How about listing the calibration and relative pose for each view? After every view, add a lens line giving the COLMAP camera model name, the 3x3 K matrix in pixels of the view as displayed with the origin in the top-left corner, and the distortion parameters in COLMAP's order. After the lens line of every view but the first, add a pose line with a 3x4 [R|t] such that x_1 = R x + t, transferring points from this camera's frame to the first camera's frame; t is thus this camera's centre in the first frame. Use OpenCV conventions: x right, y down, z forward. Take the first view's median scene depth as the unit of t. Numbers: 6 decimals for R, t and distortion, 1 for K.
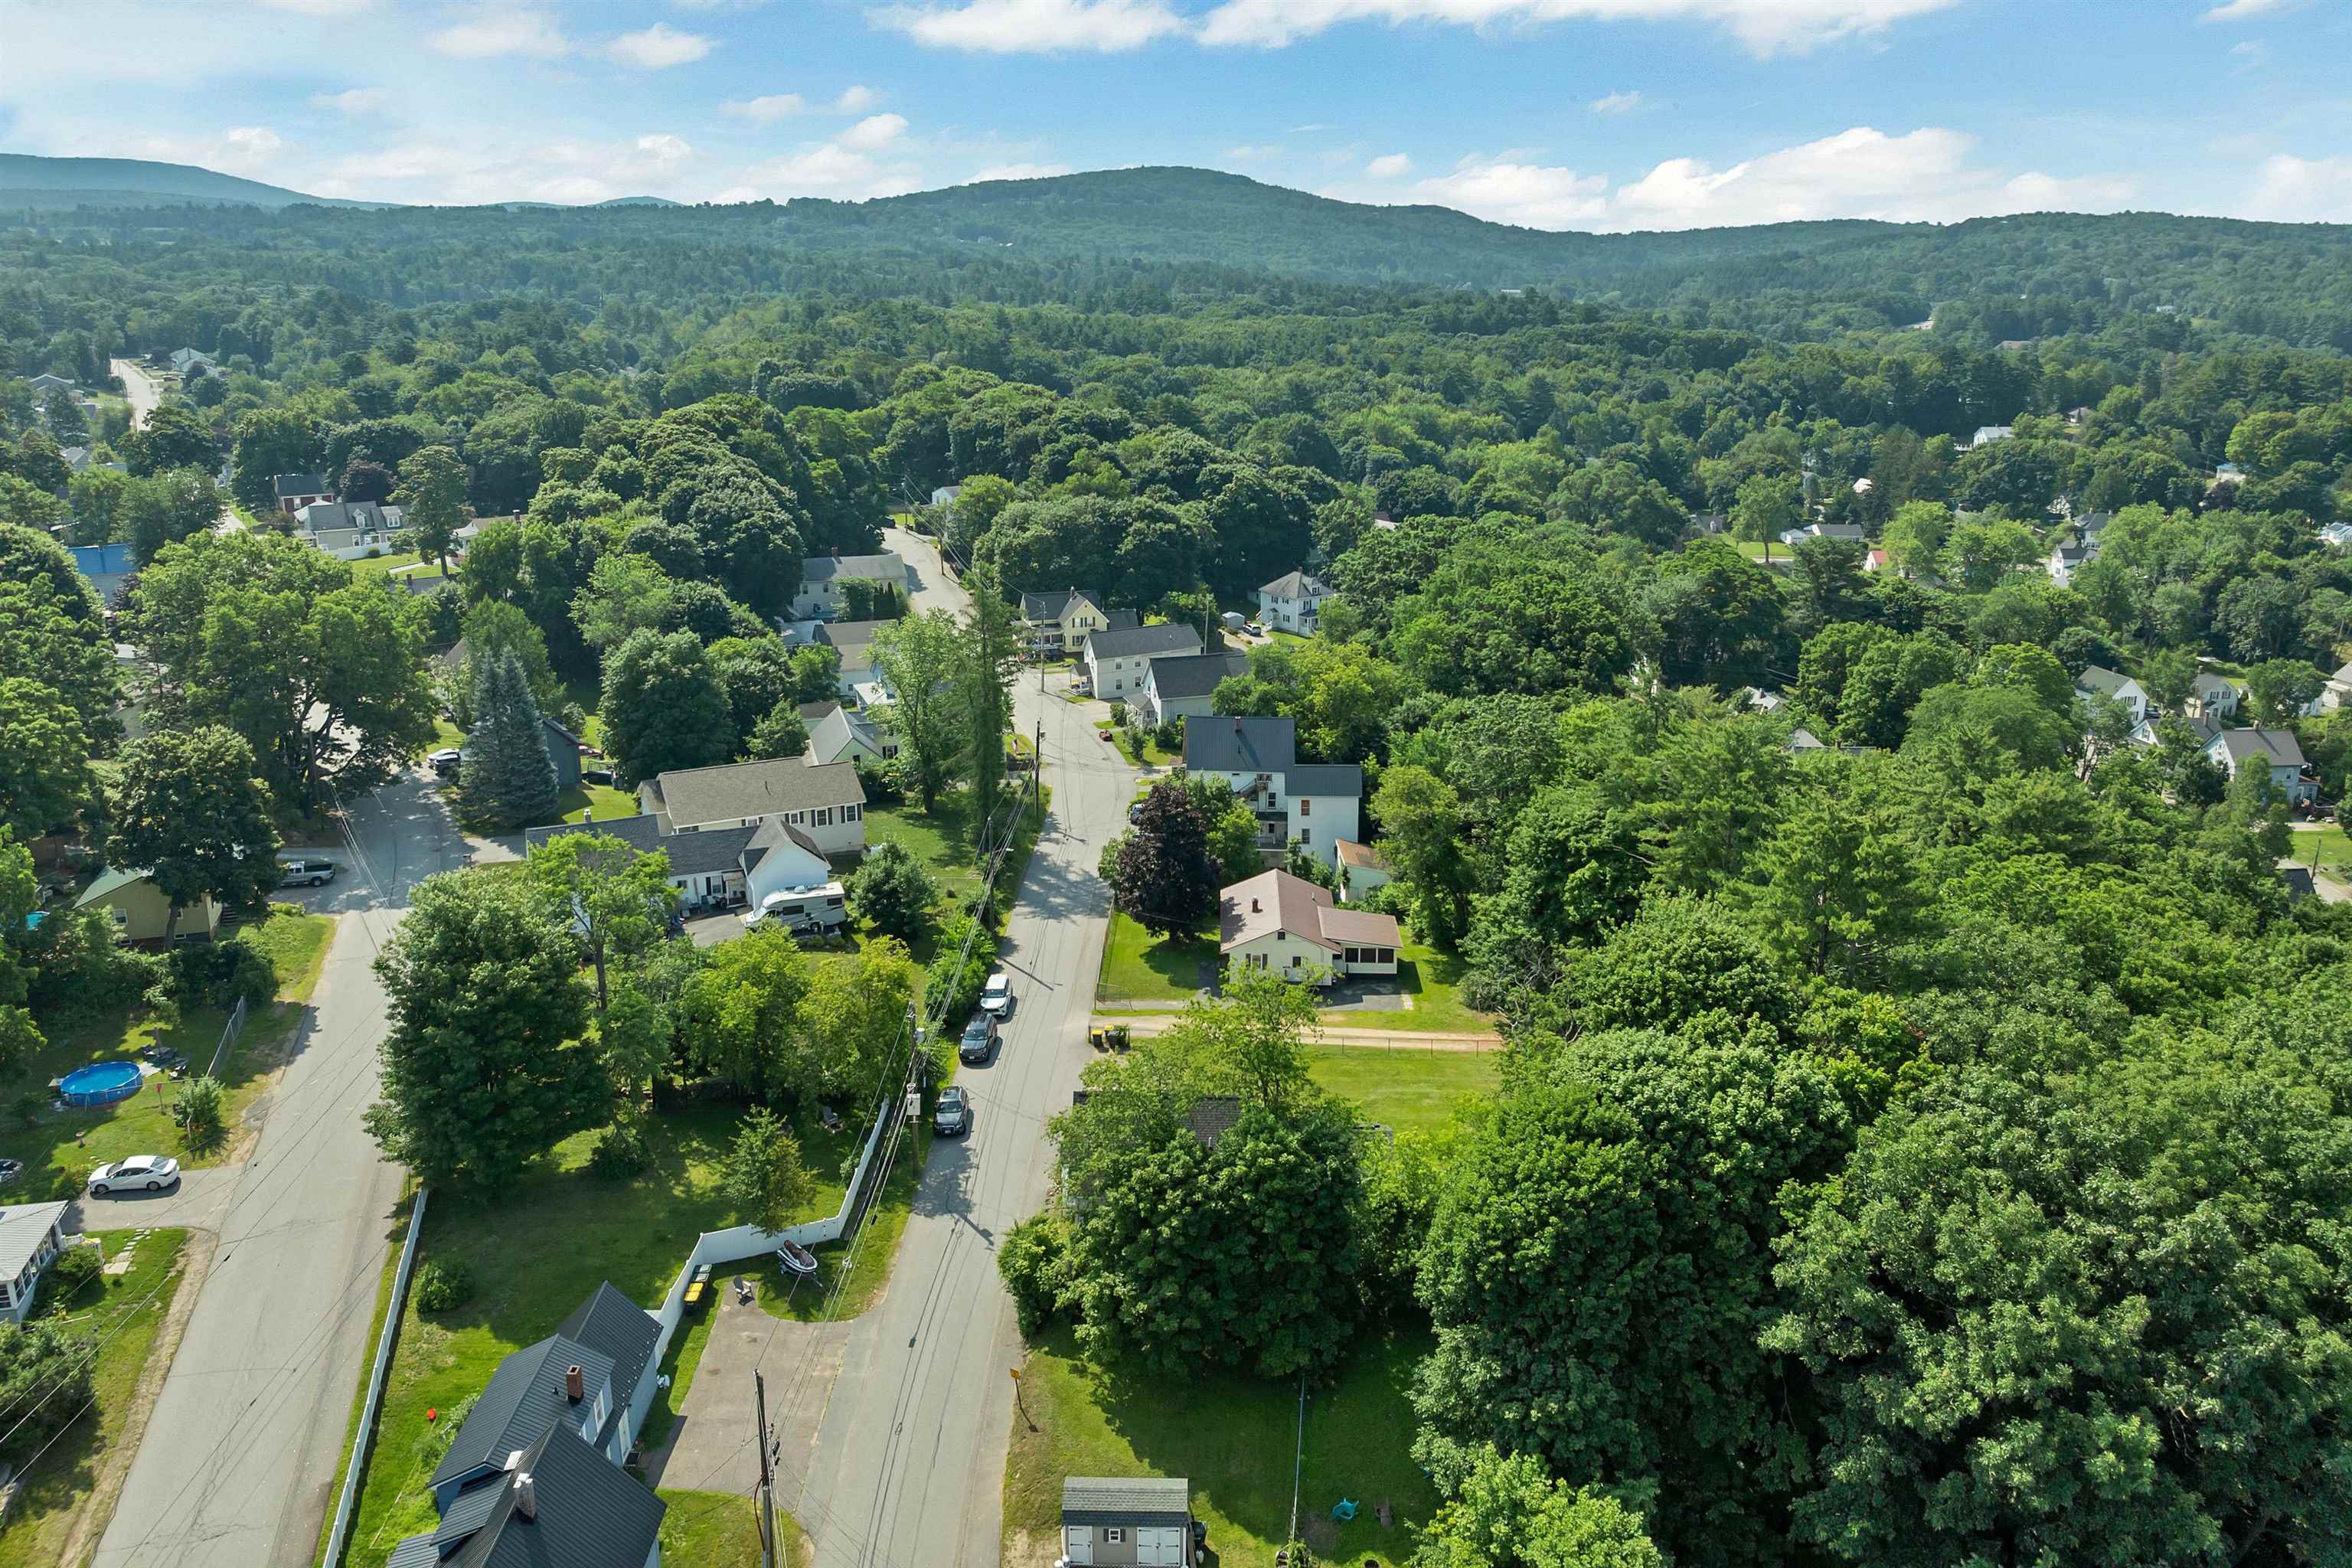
lens RADIAL K [[1670.1, 0, 1186.2], [0, 1670.1, 704.0], [0, 0, 1]] dist [-0.034099, -0.004563]
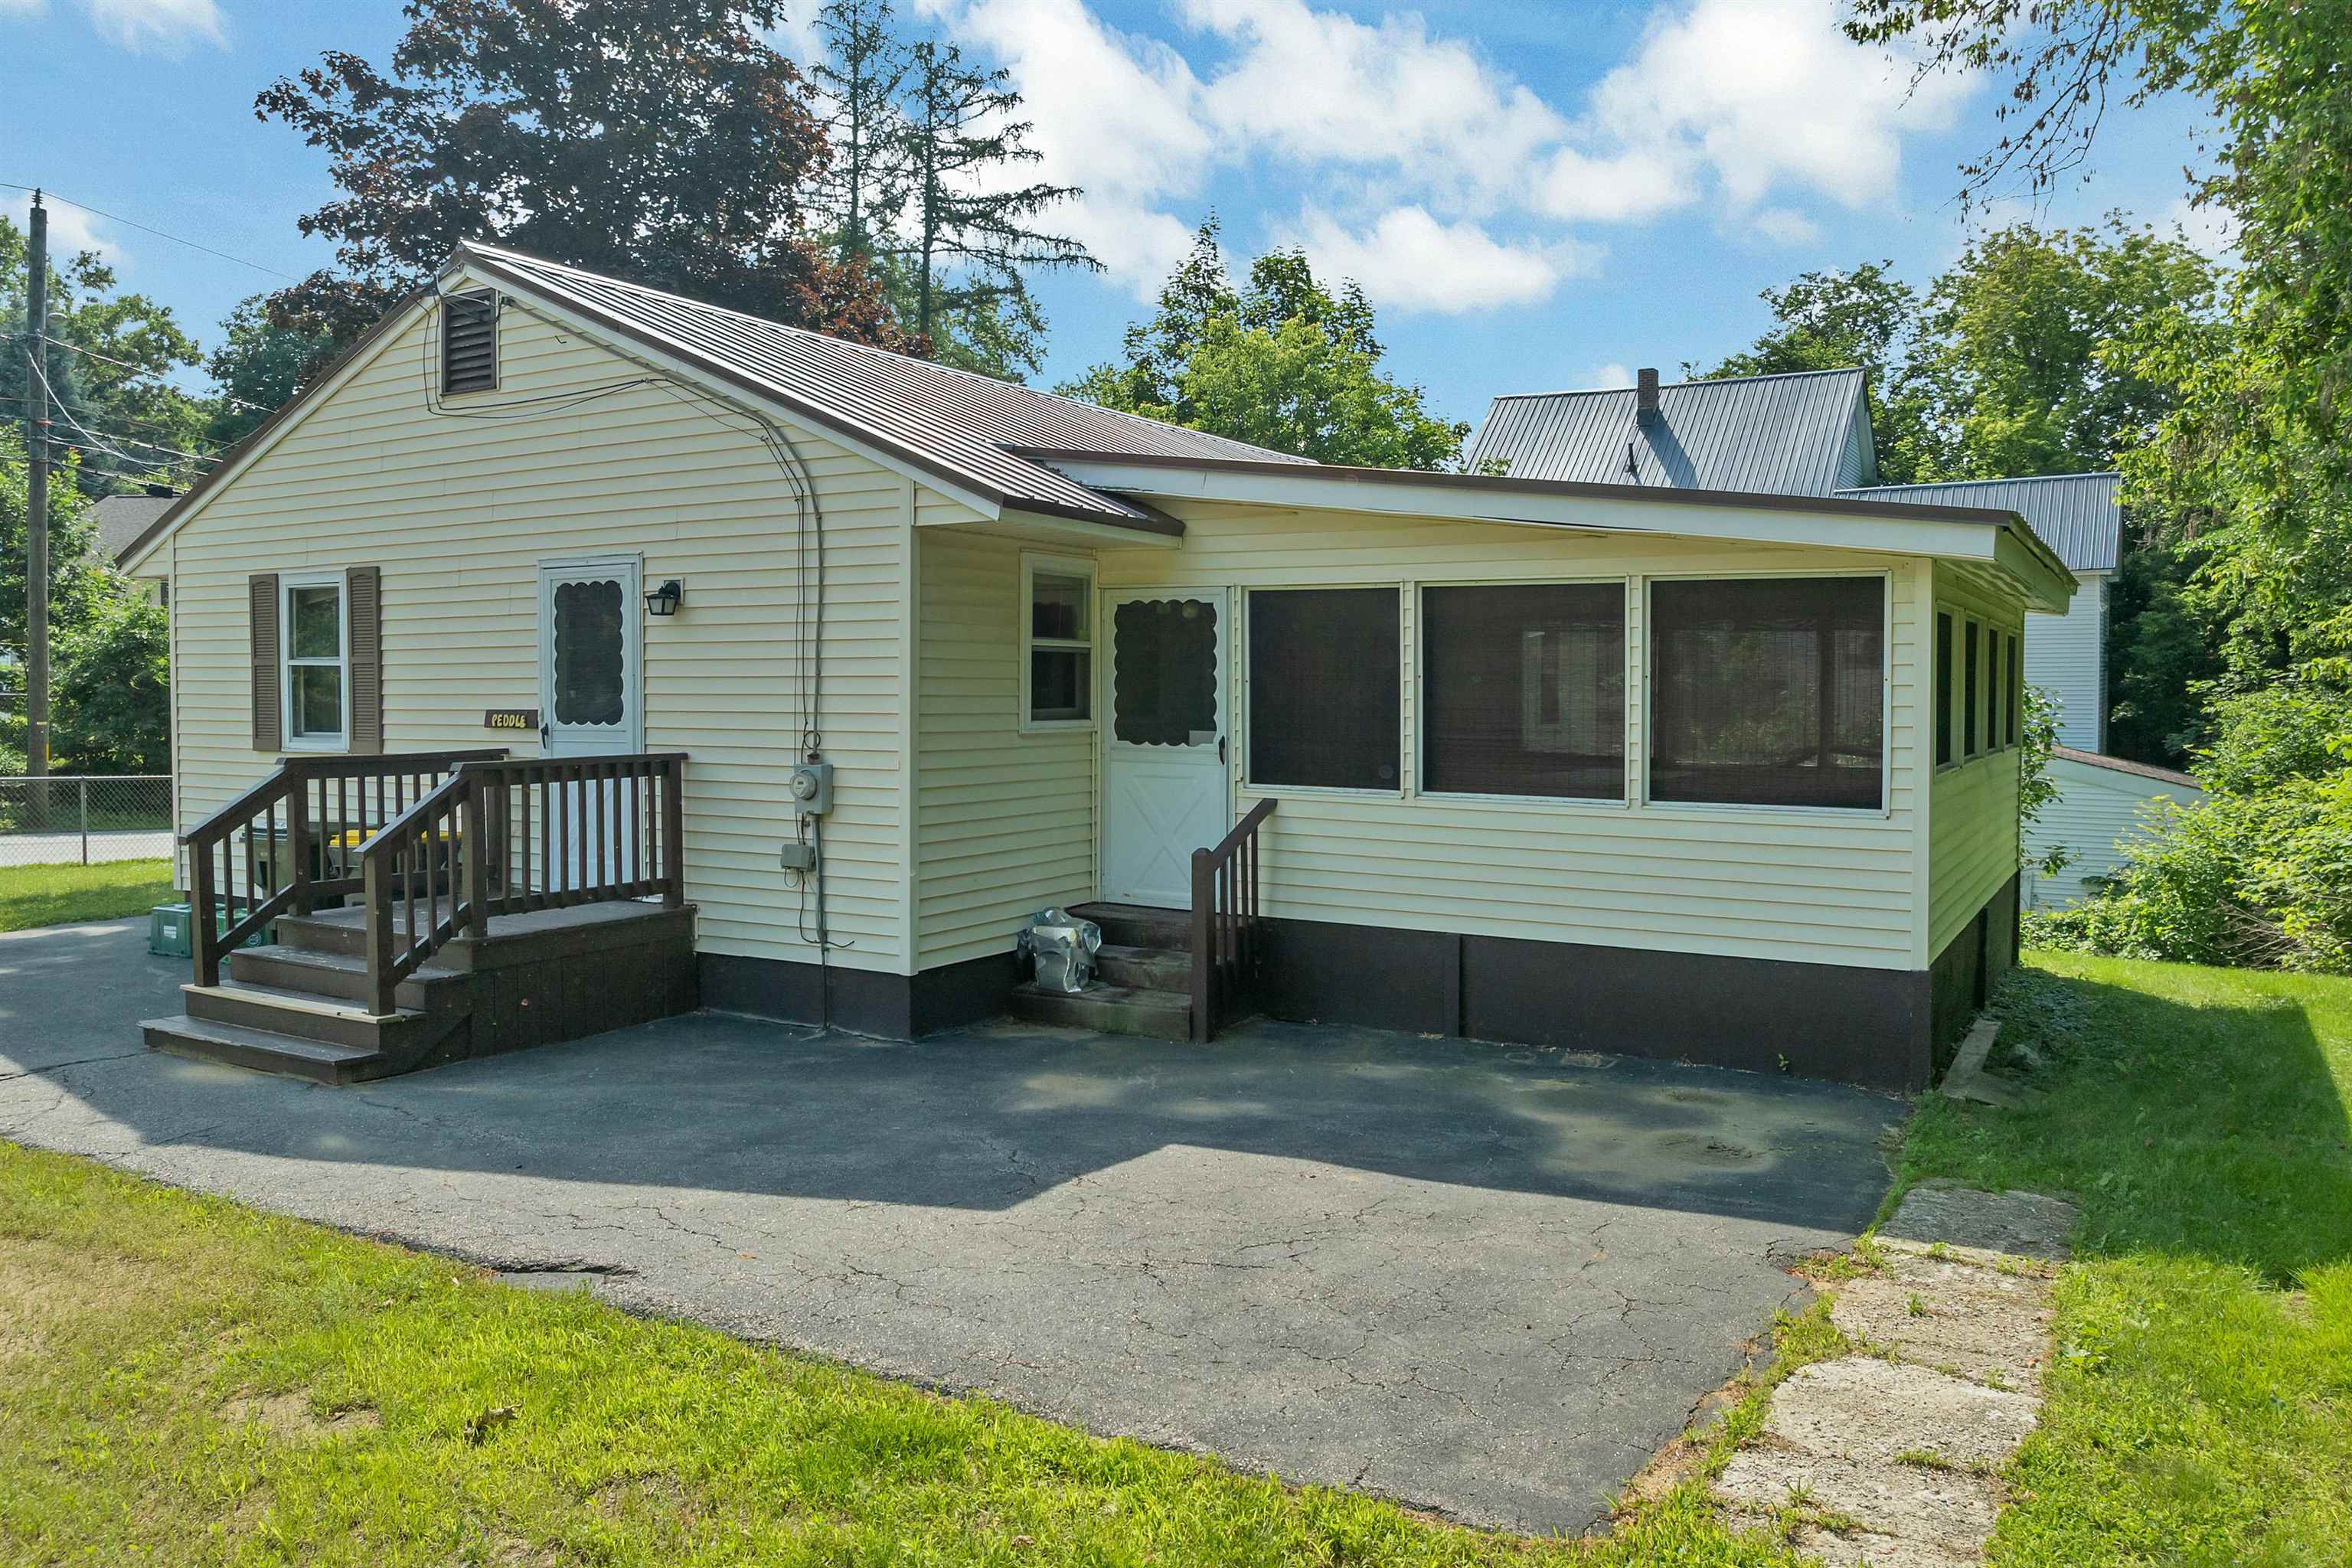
lens RADIAL K [[1703.6, 0, 1175.2], [0, 1703.6, 737.3], [0, 0, 1]] dist [-0.038670, -0.003000]
pose [[0.865766, 0.019361, -0.500074, 0.118253], [-0.122411, 0.977090, -0.174099, 0.148514], [0.485246, 0.211943, 0.848302, 0.820433]]
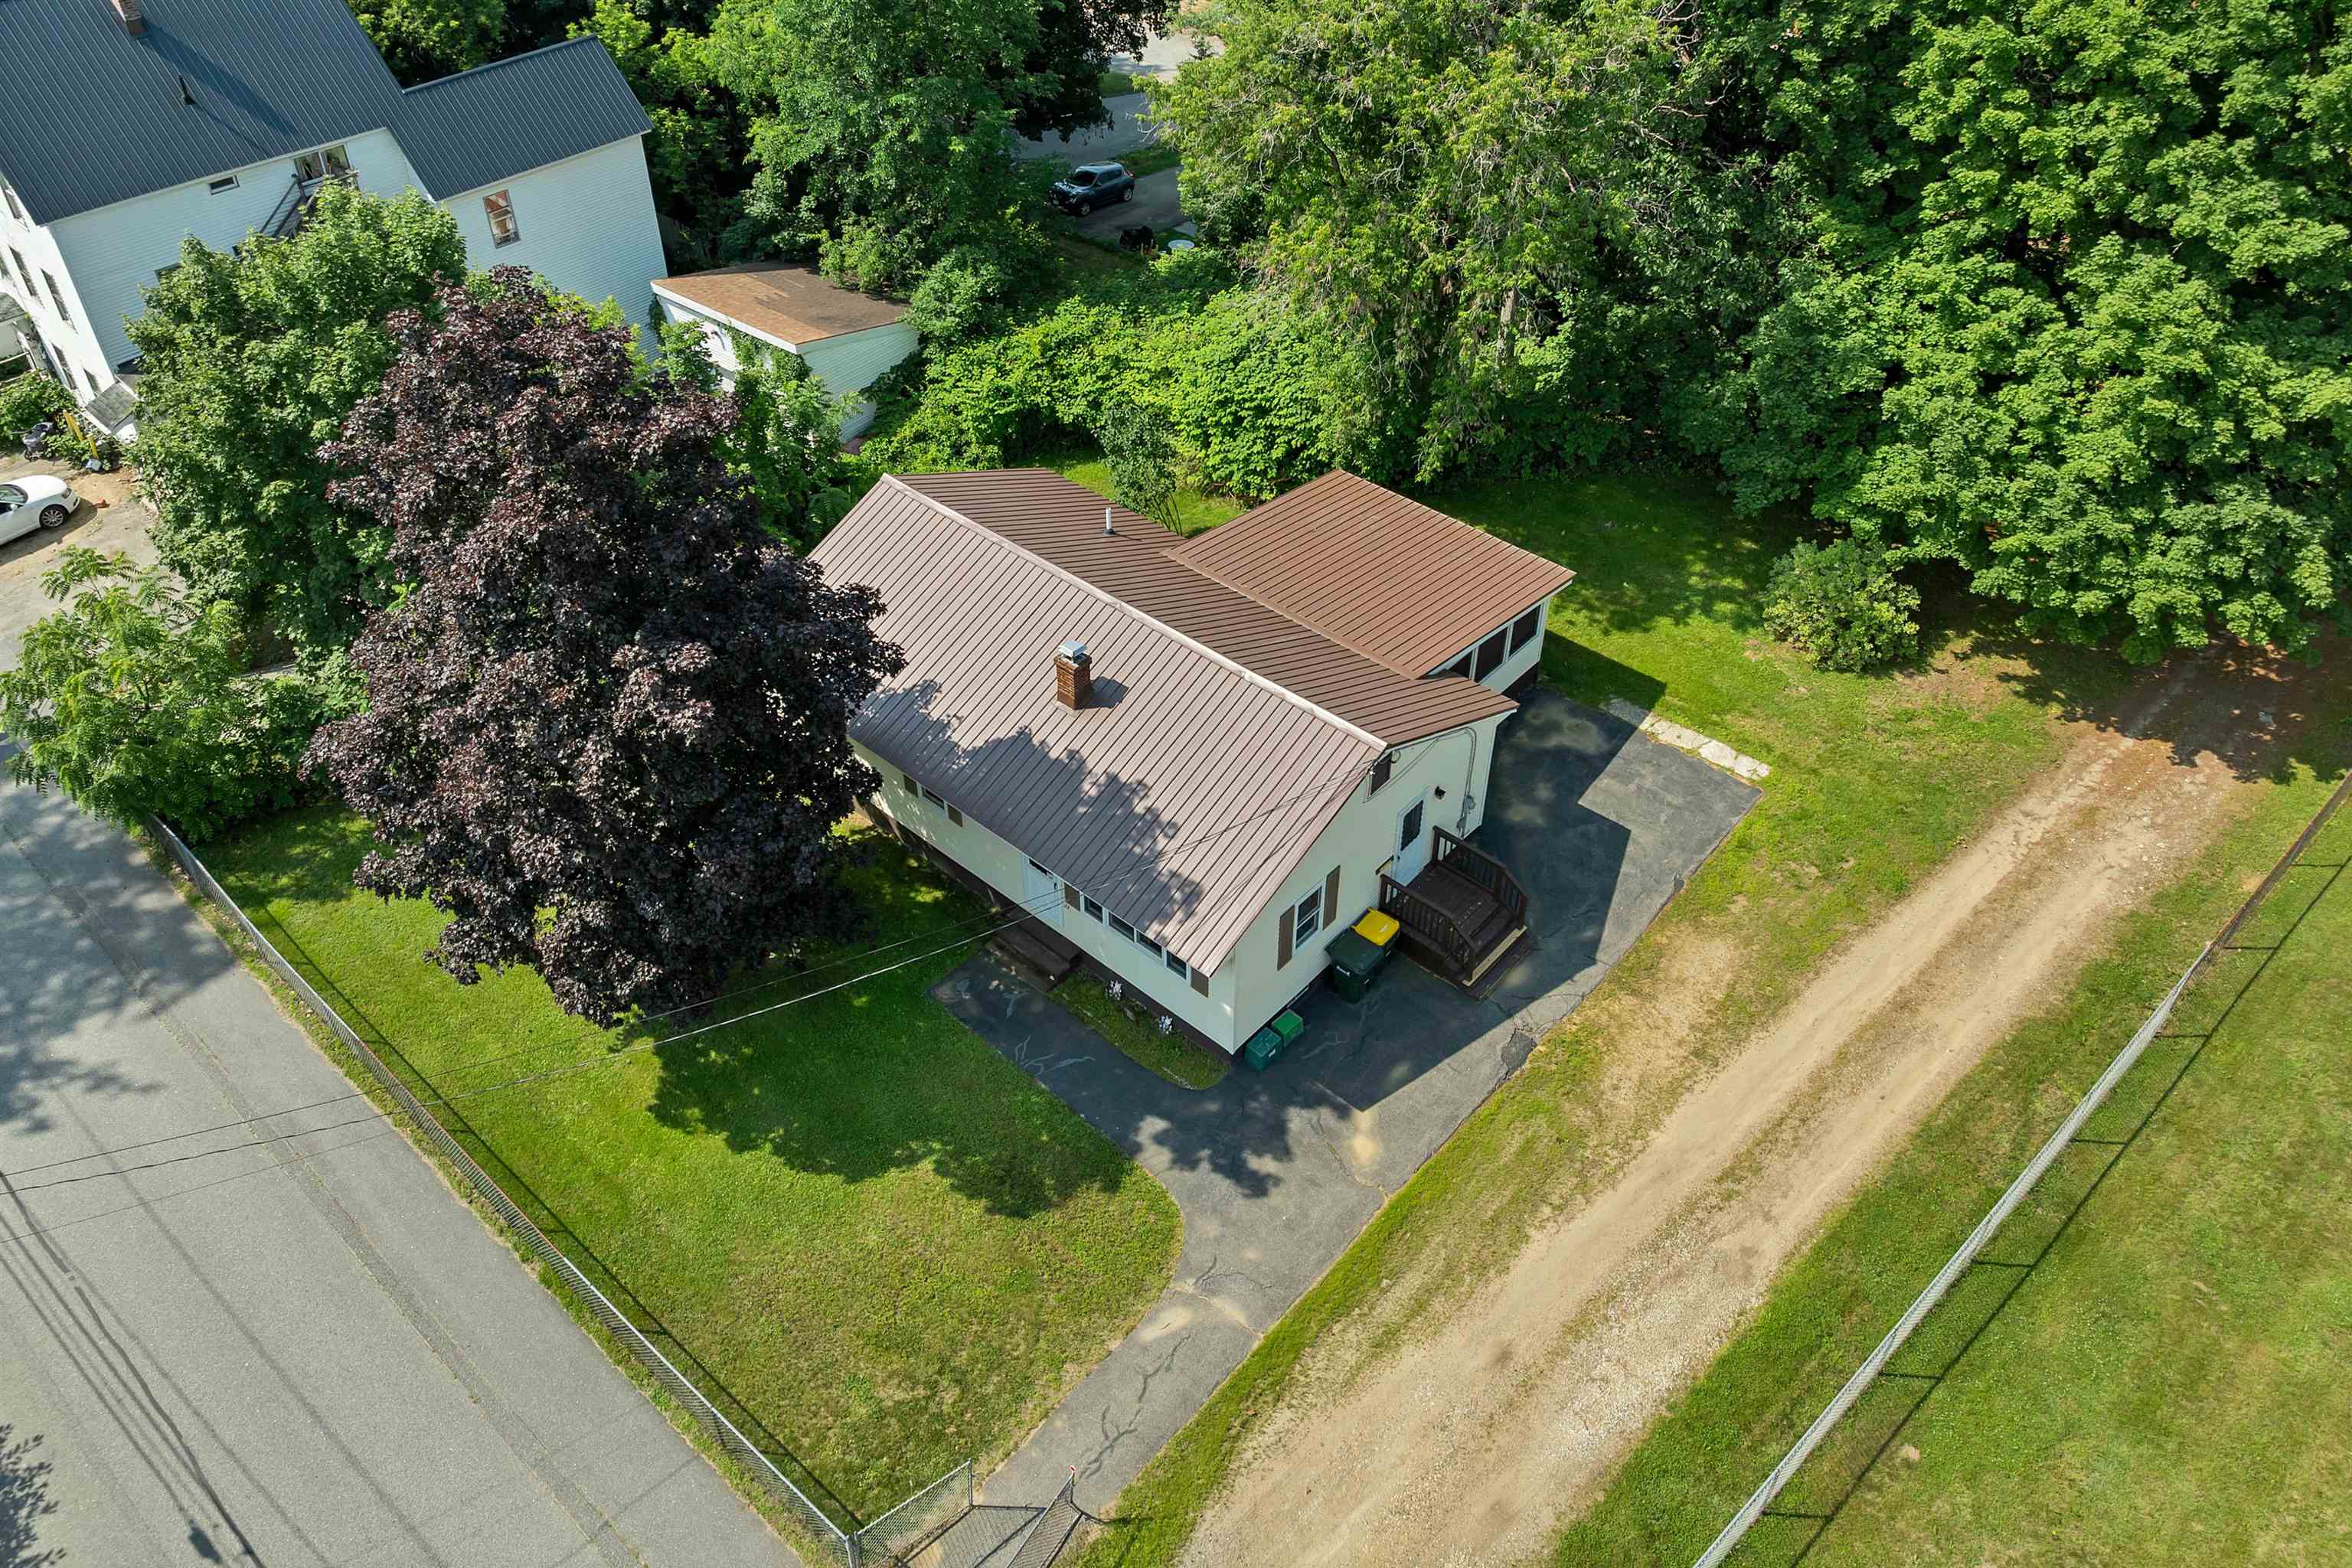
lens RADIAL K [[1670.1, 0, 1186.2], [0, 1670.1, 704.0], [0, 0, 1]] dist [-0.034099, -0.004563]
pose [[0.648208, -0.481247, 0.590109, -0.079324], [0.183275, 0.850787, 0.492516, 0.011376], [-0.739078, -0.211100, 0.639687, 0.759624]]
